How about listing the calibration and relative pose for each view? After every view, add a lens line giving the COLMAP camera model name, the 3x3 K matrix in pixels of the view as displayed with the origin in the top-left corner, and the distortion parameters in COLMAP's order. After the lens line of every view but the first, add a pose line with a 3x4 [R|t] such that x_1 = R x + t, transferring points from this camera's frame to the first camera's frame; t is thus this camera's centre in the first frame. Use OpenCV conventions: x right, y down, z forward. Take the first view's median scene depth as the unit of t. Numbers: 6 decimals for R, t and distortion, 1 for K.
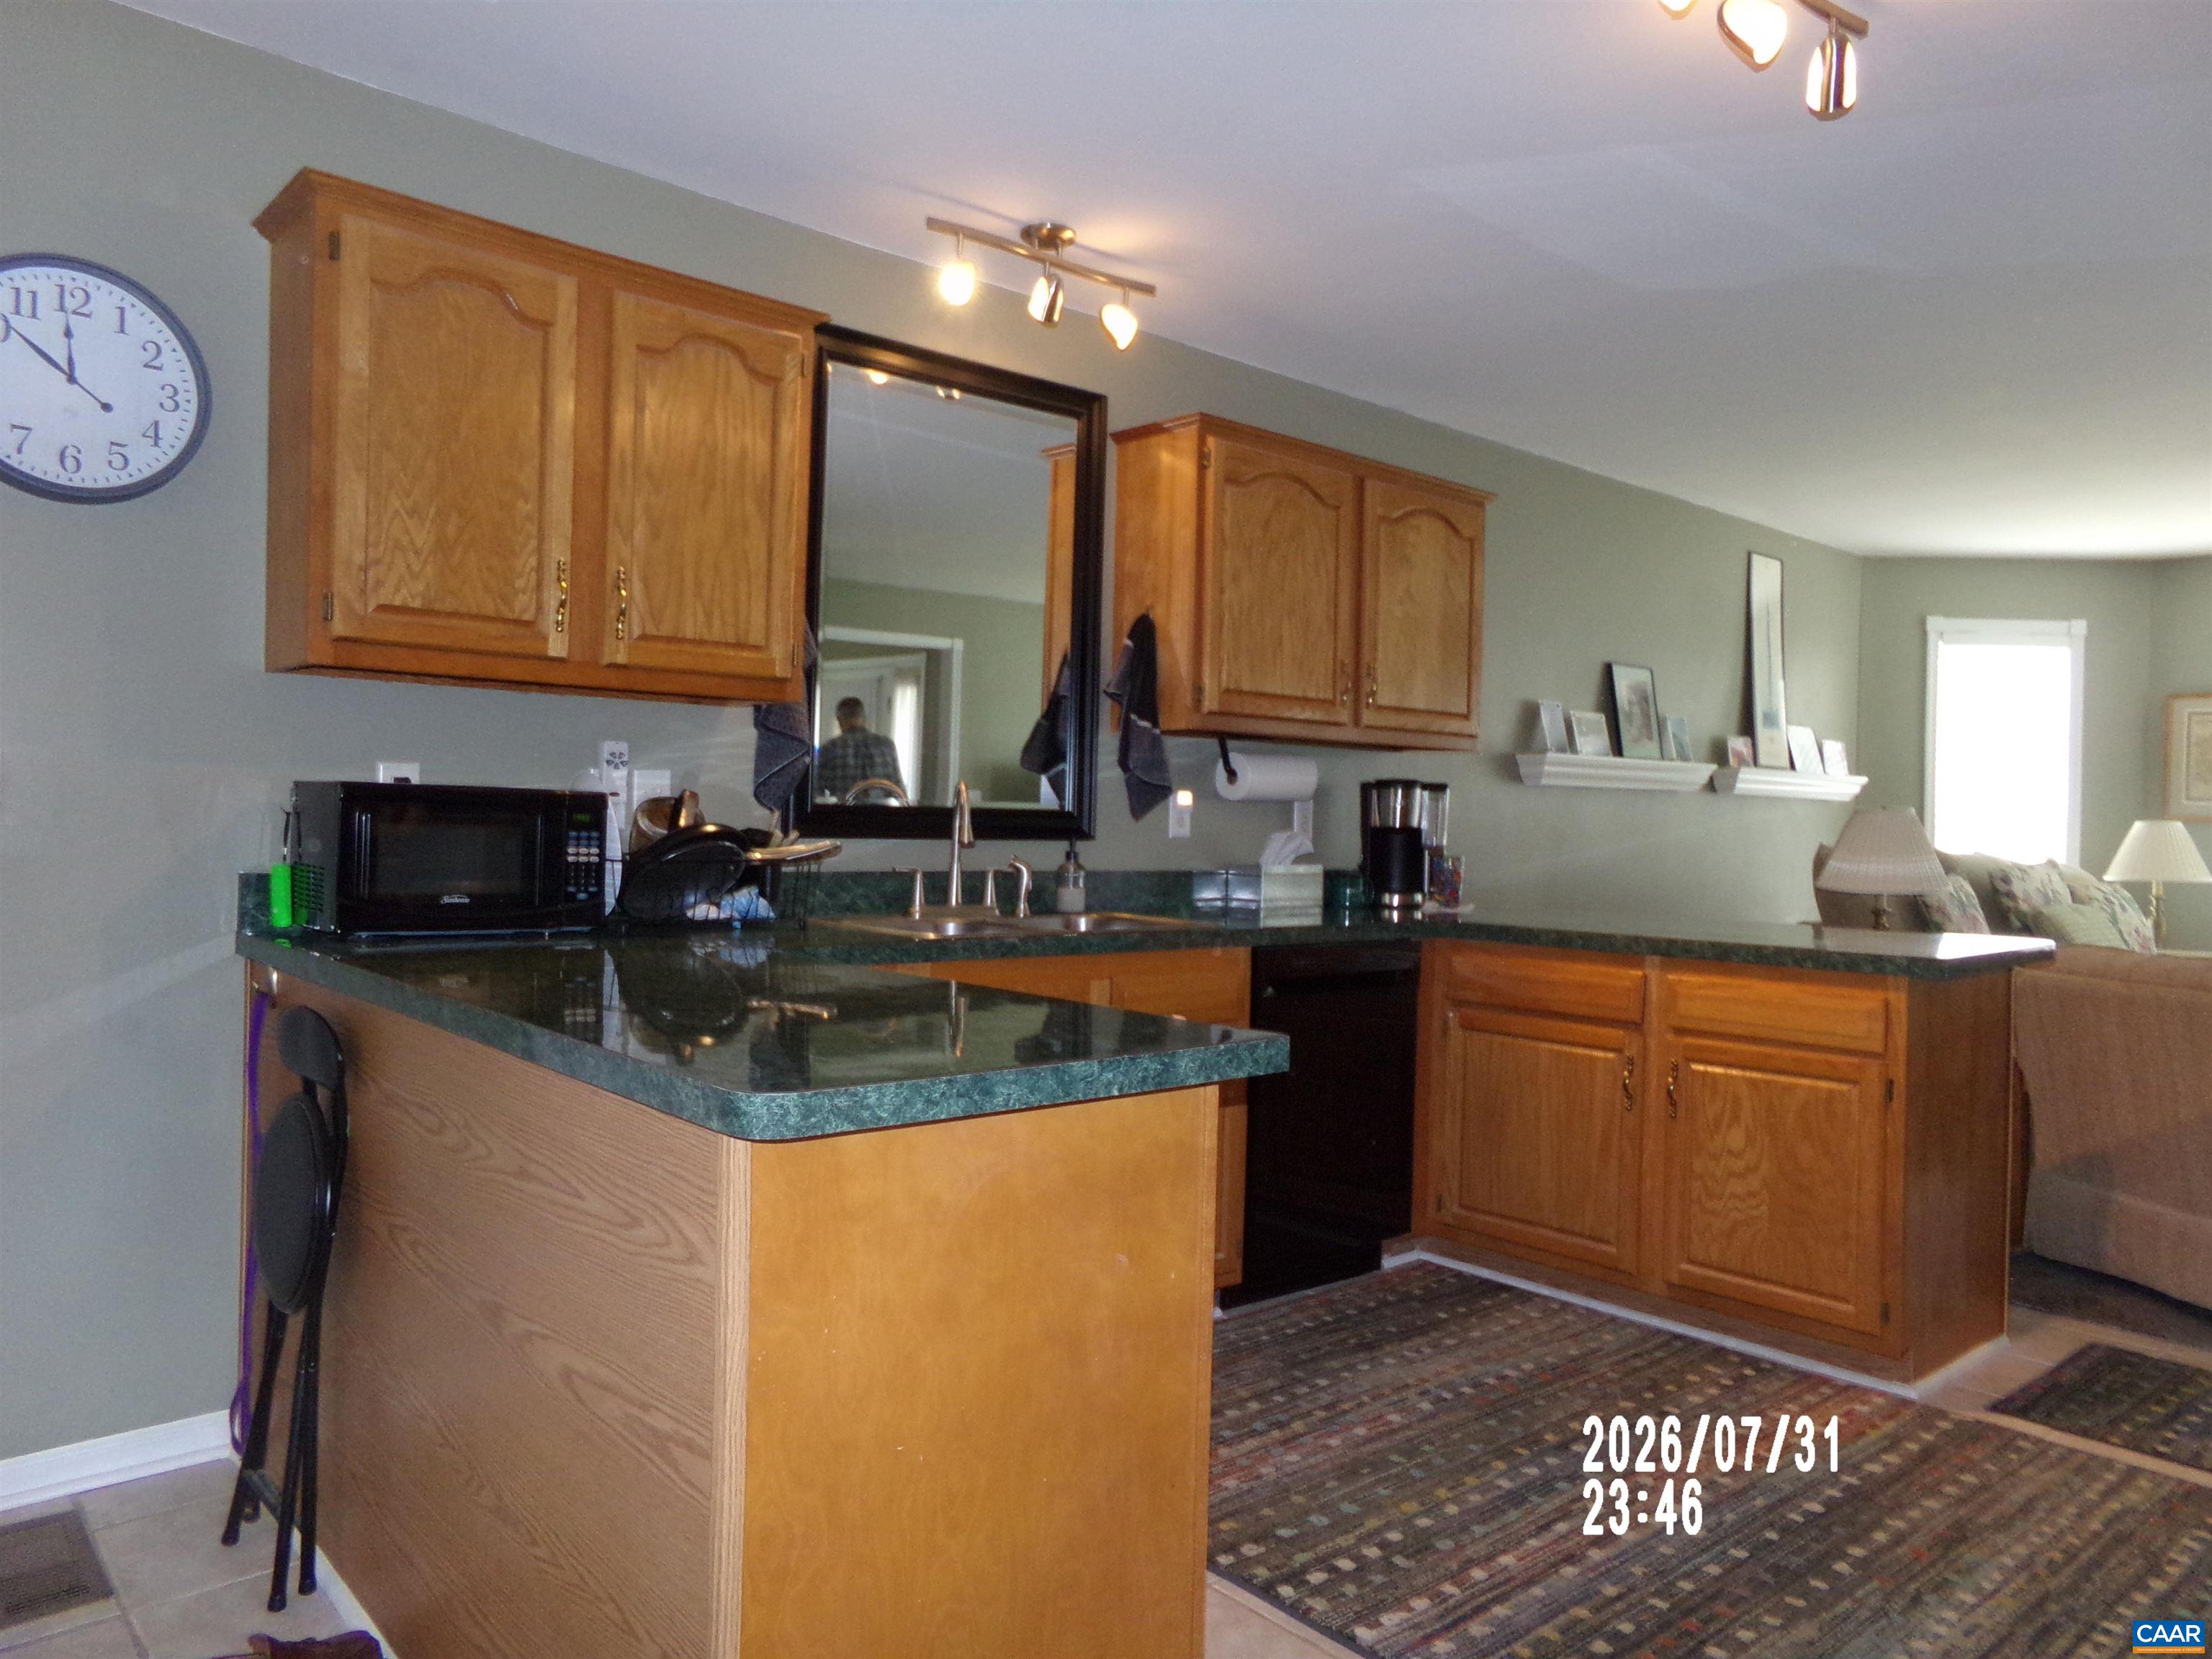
lens RADIAL K [[1537.0, 0, 1111.7], [0, 1537.0, 822.6], [0, 0, 1]] dist [-0.034102, 0.033917]
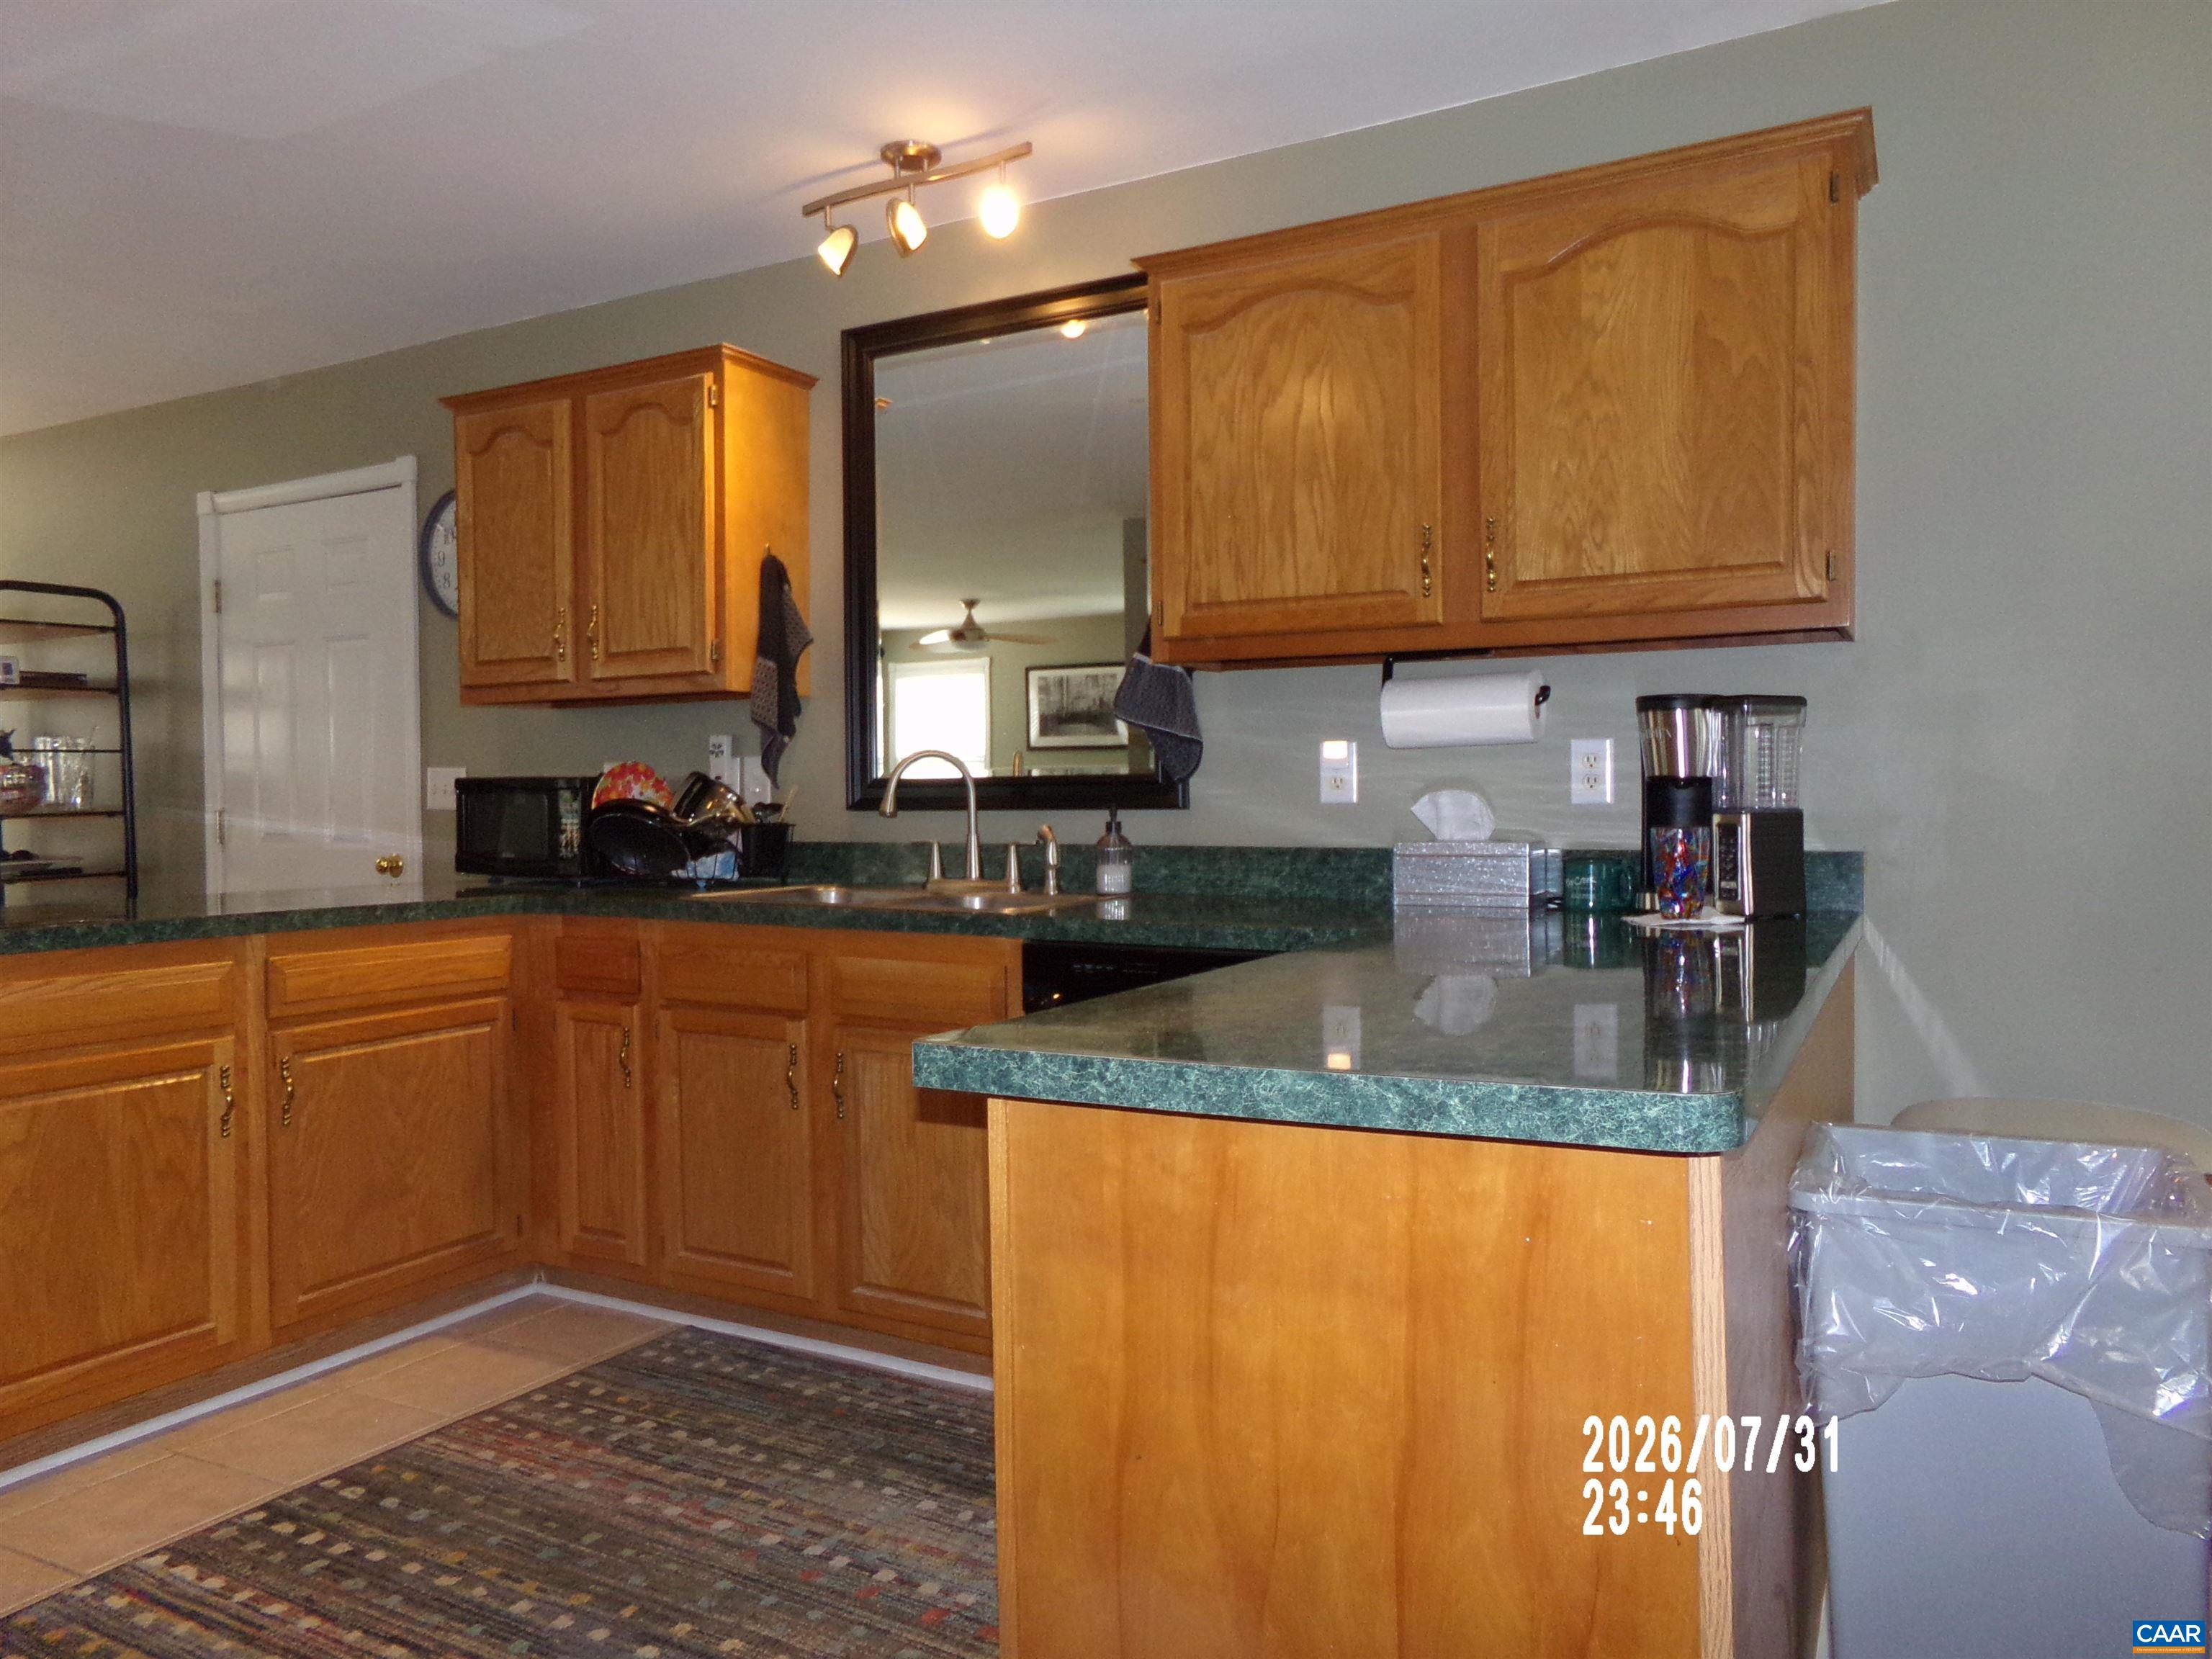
lens RADIAL K [[1508.2, 0, 1106.0], [0, 1508.2, 829.5], [0, 0, 1]] dist [0.002282, 0.001639]
pose [[0.339733, -0.006197, -0.940501, 0.977478], [0.012002, 0.999925, -0.002253, 0.031309], [0.940445, -0.010523, 0.339783, 0.910265]]
